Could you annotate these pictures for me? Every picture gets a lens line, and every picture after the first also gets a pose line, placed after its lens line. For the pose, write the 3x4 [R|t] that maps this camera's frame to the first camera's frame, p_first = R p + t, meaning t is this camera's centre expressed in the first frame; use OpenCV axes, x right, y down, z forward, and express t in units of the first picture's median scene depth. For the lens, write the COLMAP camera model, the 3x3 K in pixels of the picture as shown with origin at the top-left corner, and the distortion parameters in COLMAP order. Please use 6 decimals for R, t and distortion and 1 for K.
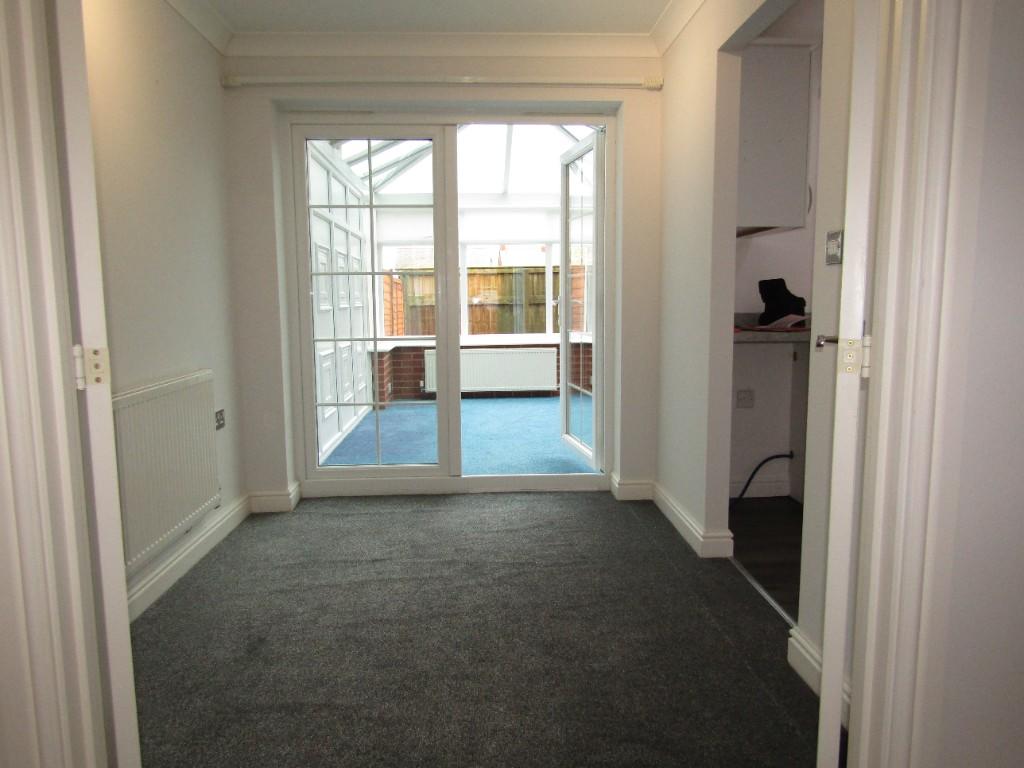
lens RADIAL K [[726.3, 0, 510.6], [0, 726.3, 386.3], [0, 0, 1]] dist [-0.007483, -0.000592]
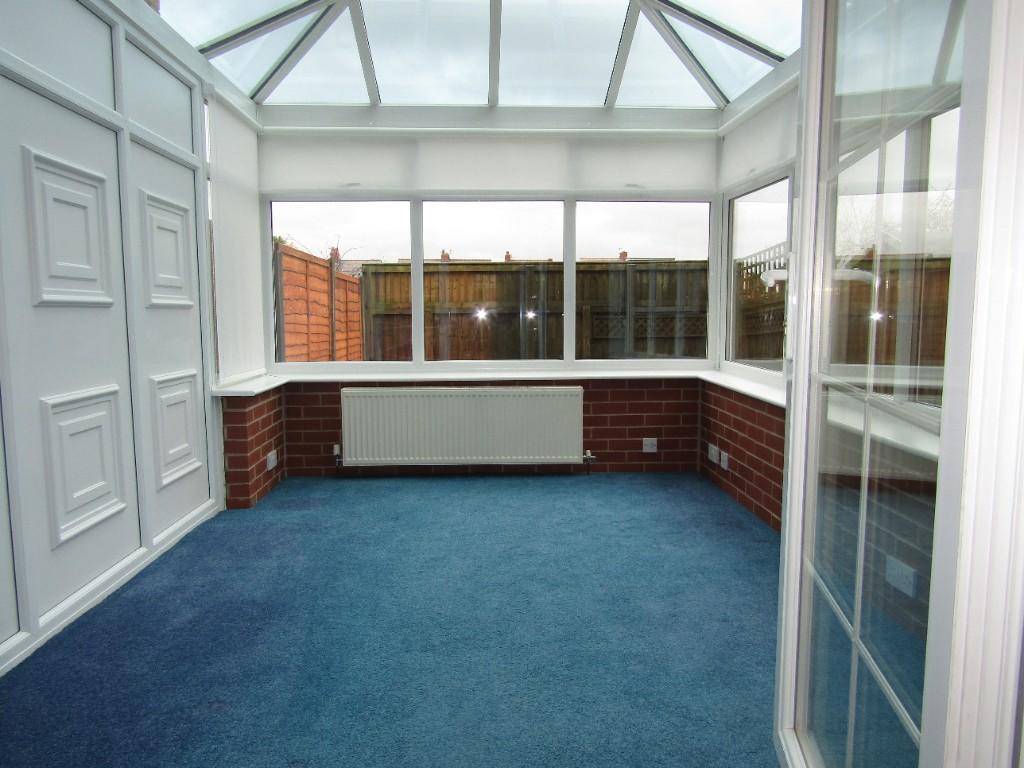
lens RADIAL K [[726.3, 0, 512.7], [0, 726.3, 384.5], [0, 0, 1]] dist [-0.007483, -0.000592]
pose [[0.999983, 0.000576, -0.005826, 0.014456], [-0.000694, 0.999794, -0.020279, -0.042106], [0.005813, 0.020283, 0.999777, 0.455213]]
